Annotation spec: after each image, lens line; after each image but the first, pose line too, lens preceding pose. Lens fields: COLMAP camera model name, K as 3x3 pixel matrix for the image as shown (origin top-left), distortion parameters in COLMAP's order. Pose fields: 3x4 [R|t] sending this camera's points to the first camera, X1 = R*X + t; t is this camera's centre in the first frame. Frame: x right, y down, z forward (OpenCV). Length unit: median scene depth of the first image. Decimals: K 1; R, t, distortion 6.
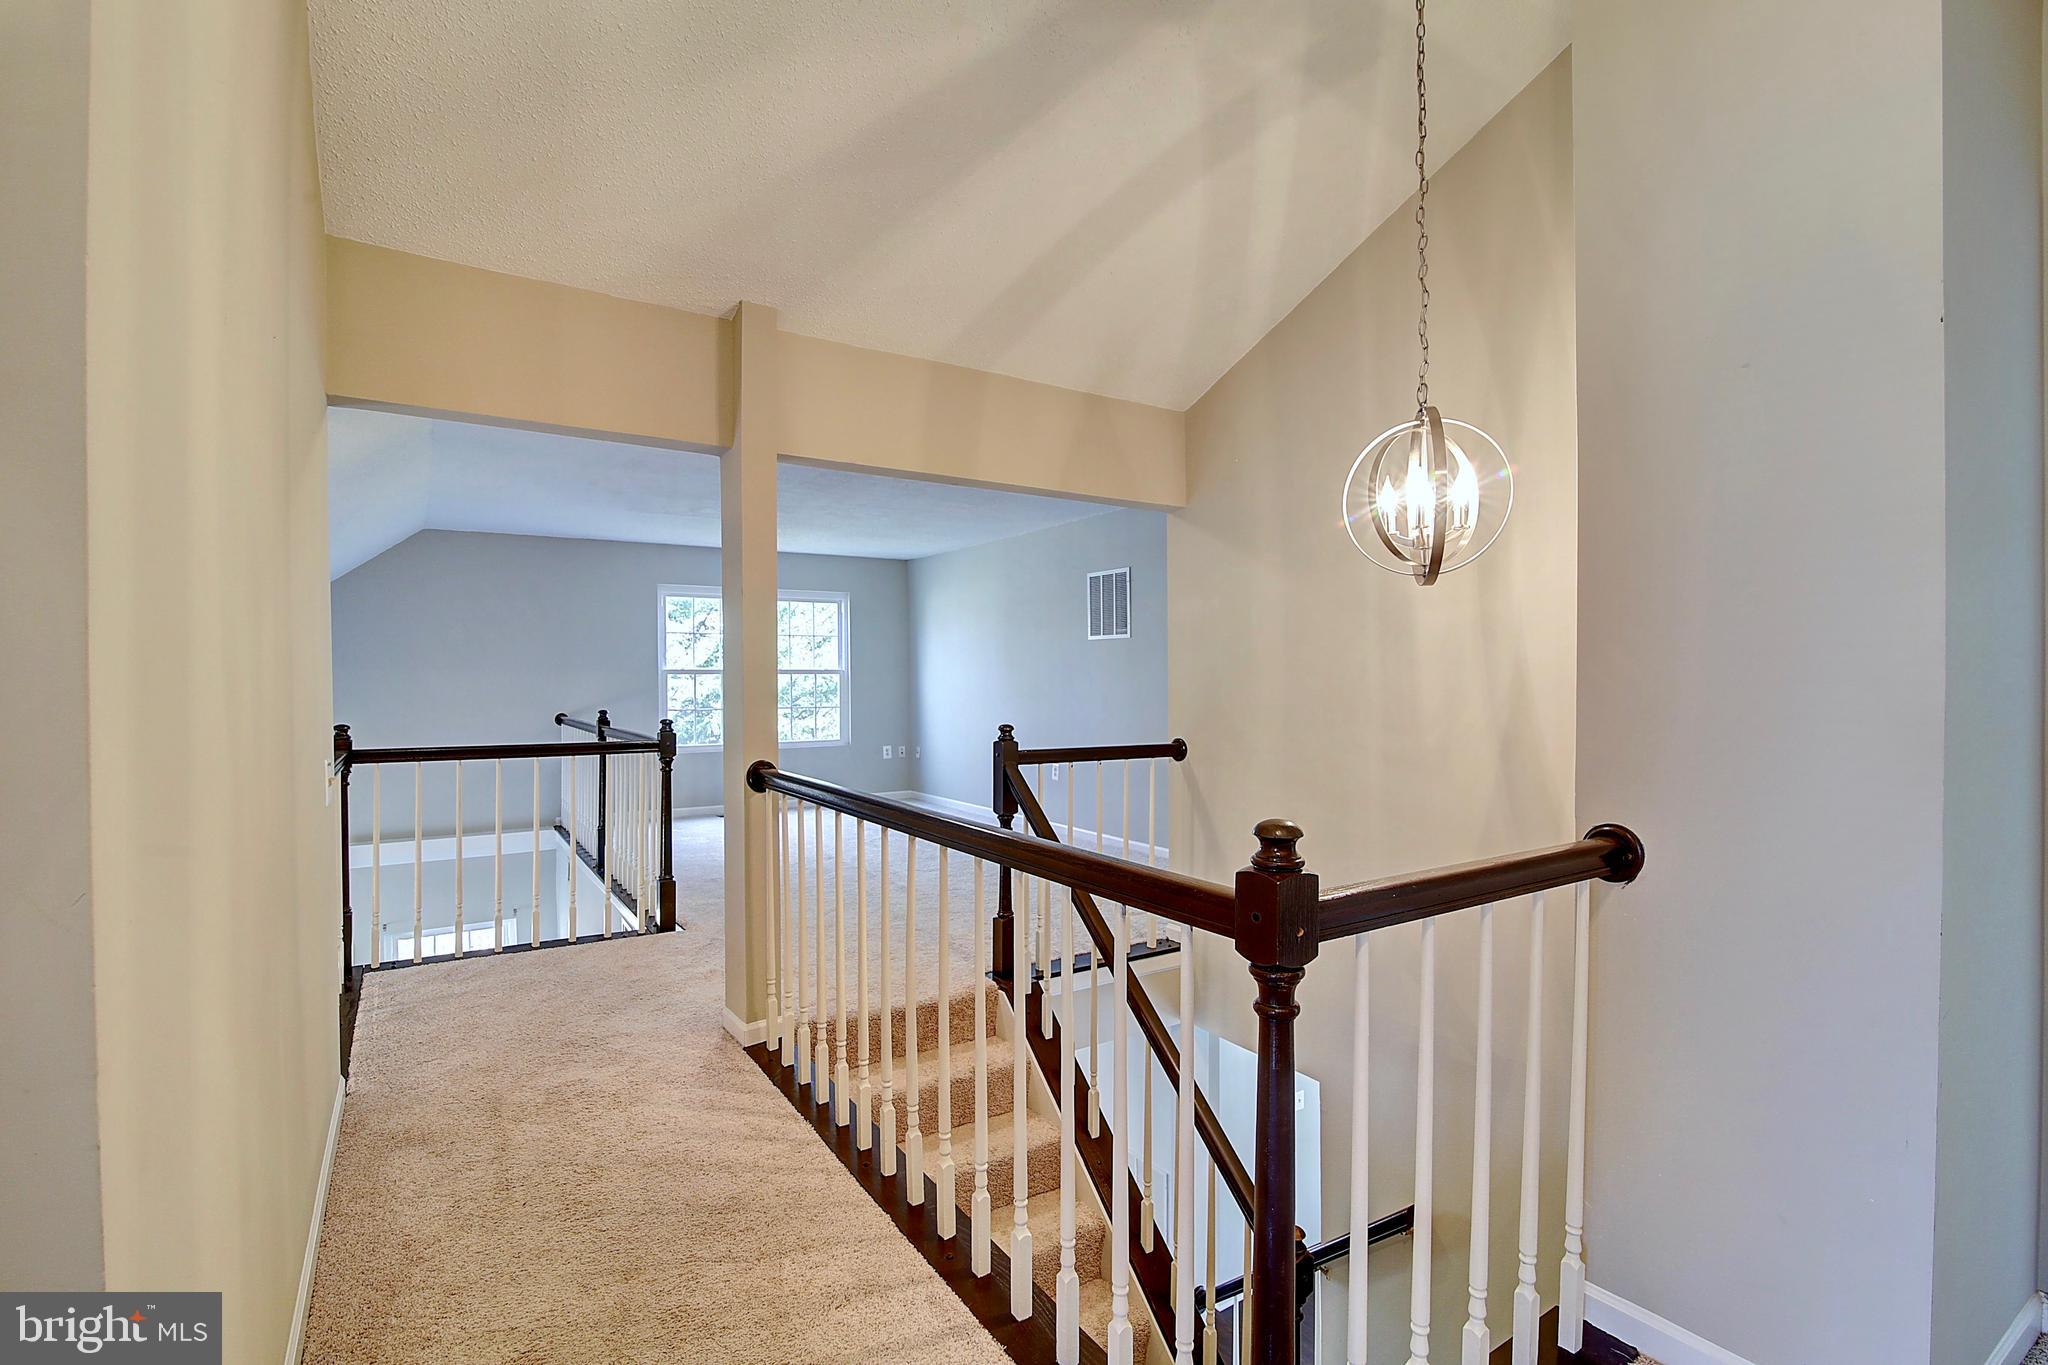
lens RADIAL K [[940.1, 0, 1027.0], [0, 940.1, 687.0], [0, 0, 1]] dist [-0.015971, -0.000840]
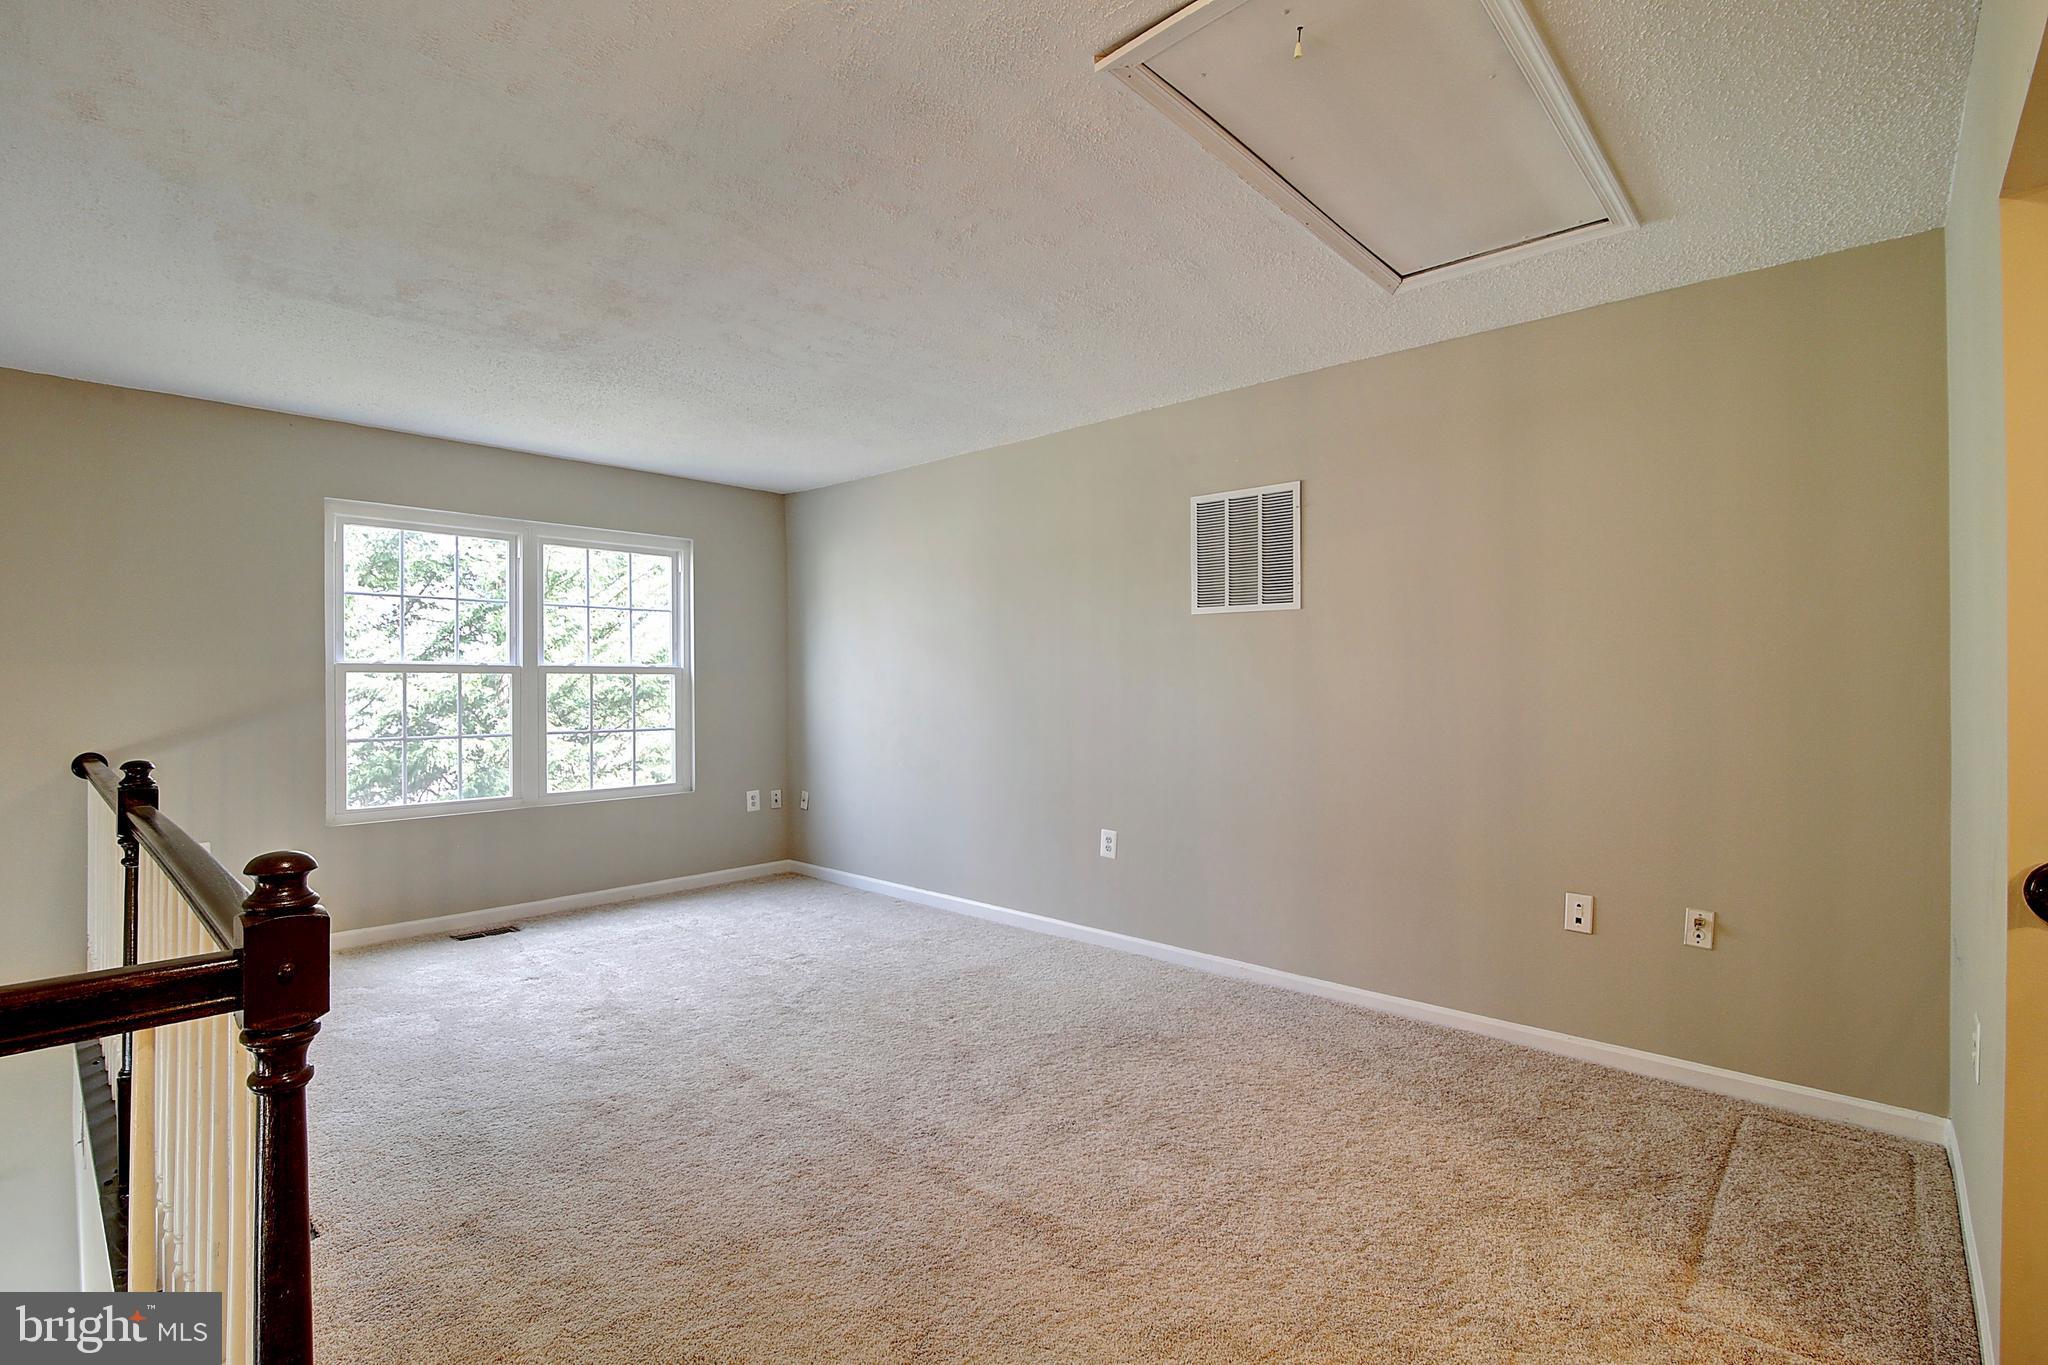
lens RADIAL K [[940.1, 0, 1027.0], [0, 940.1, 687.0], [0, 0, 1]] dist [-0.015971, -0.000840]
pose [[0.968759, 0.002949, 0.247986, -0.142347], [-0.001657, 0.999984, -0.005419, -0.002791], [-0.247998, 0.004839, 0.968749, 0.395435]]
